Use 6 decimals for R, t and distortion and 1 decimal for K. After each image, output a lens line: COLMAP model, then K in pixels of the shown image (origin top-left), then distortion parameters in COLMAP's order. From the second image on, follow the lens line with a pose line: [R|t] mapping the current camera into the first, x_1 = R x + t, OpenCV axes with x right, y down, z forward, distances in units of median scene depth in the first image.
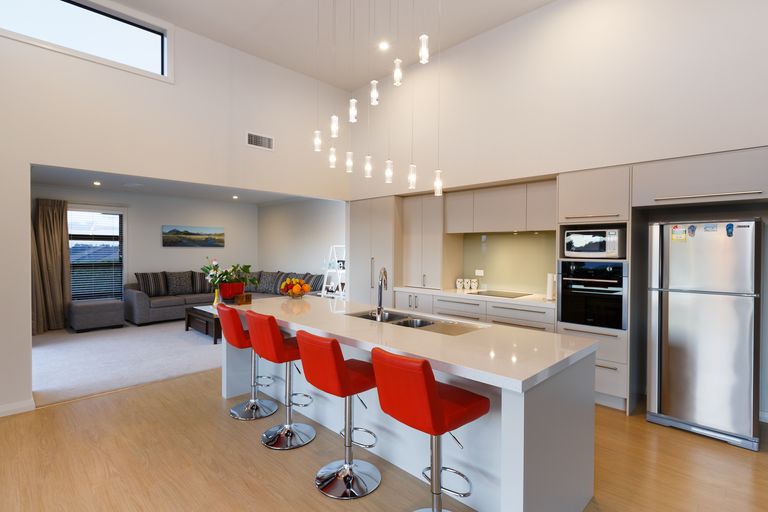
lens RADIAL K [[393.2, 0, 384.0], [0, 393.2, 256.0], [0, 0, 1]] dist [0.001812, 0.000280]
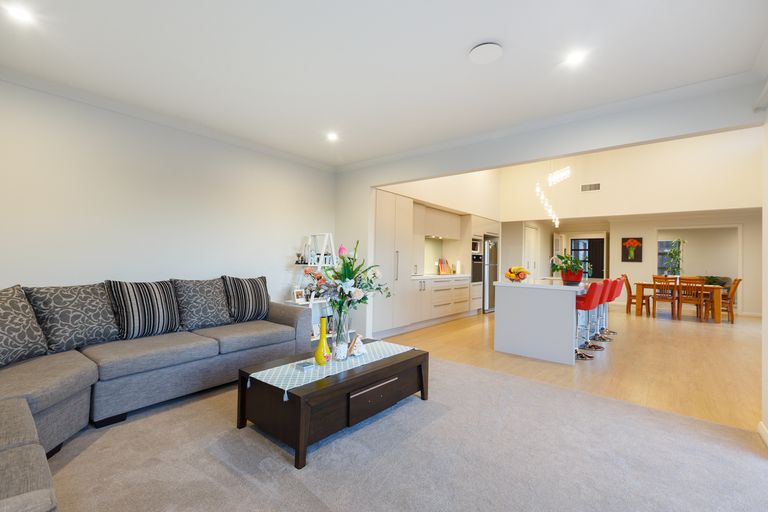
lens RADIAL K [[335.3, 0, 384.0], [0, 335.3, 256.0], [0, 0, 1]] dist [0.028445, 0.000021]
pose [[-0.096342, 0.012239, 0.995273, -0.745549], [-0.004092, 0.999911, -0.012692, 0.025971], [-0.995340, -0.005295, -0.096284, 0.905057]]
